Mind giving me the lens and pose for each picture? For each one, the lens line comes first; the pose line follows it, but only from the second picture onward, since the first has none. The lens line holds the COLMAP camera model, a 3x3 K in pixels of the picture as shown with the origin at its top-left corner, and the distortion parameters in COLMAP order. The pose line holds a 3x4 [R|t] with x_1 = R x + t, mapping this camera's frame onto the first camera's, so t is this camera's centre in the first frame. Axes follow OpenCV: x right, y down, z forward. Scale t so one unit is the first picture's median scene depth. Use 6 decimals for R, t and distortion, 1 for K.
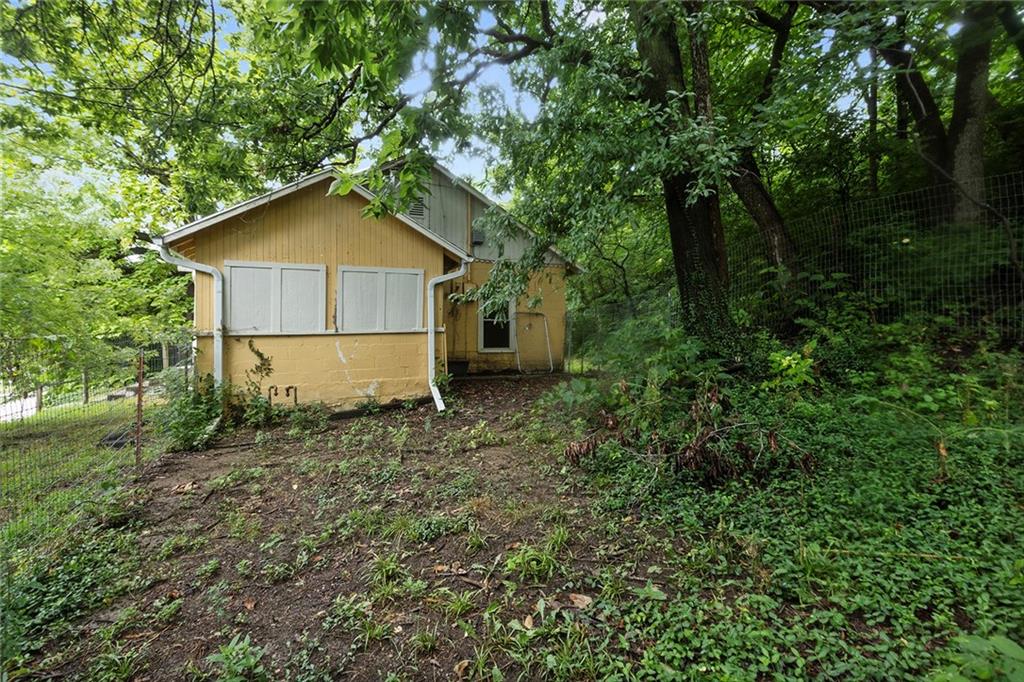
lens RADIAL K [[490.4, 0, 518.2], [0, 490.4, 335.3], [0, 0, 1]] dist [0.002371, 0.001933]
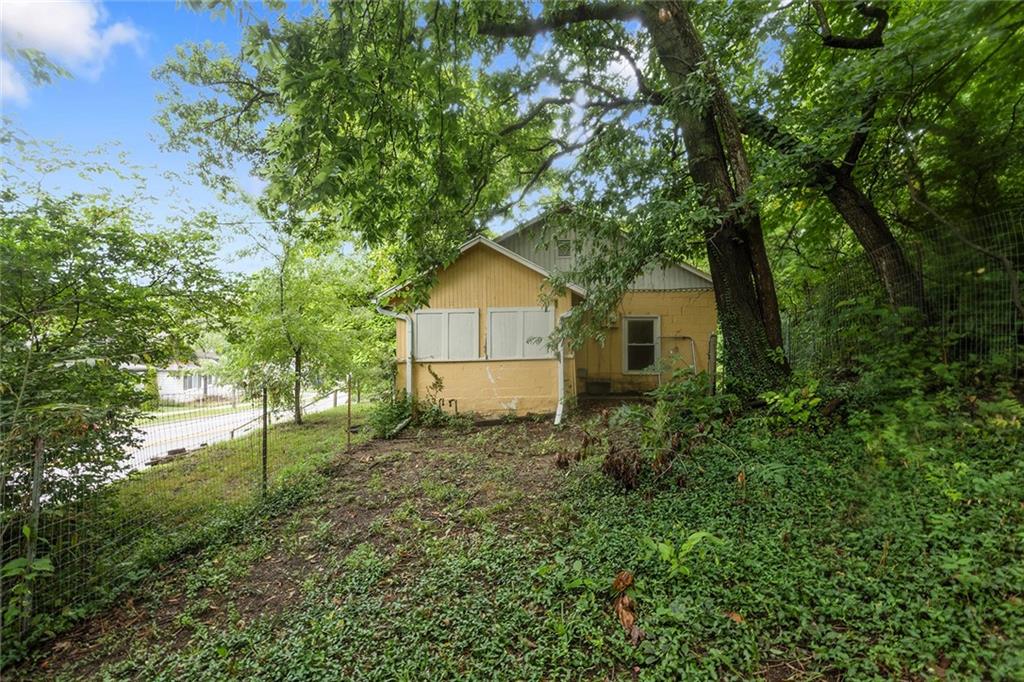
lens RADIAL K [[490.4, 0, 503.9], [0, 490.4, 345.3], [0, 0, 1]] dist [0.002371, 0.001933]
pose [[0.884285, -0.007187, -0.466891, 0.295916], [0.004708, 0.999968, -0.006476, -0.036320], [0.466923, 0.003528, 0.884291, -0.142017]]
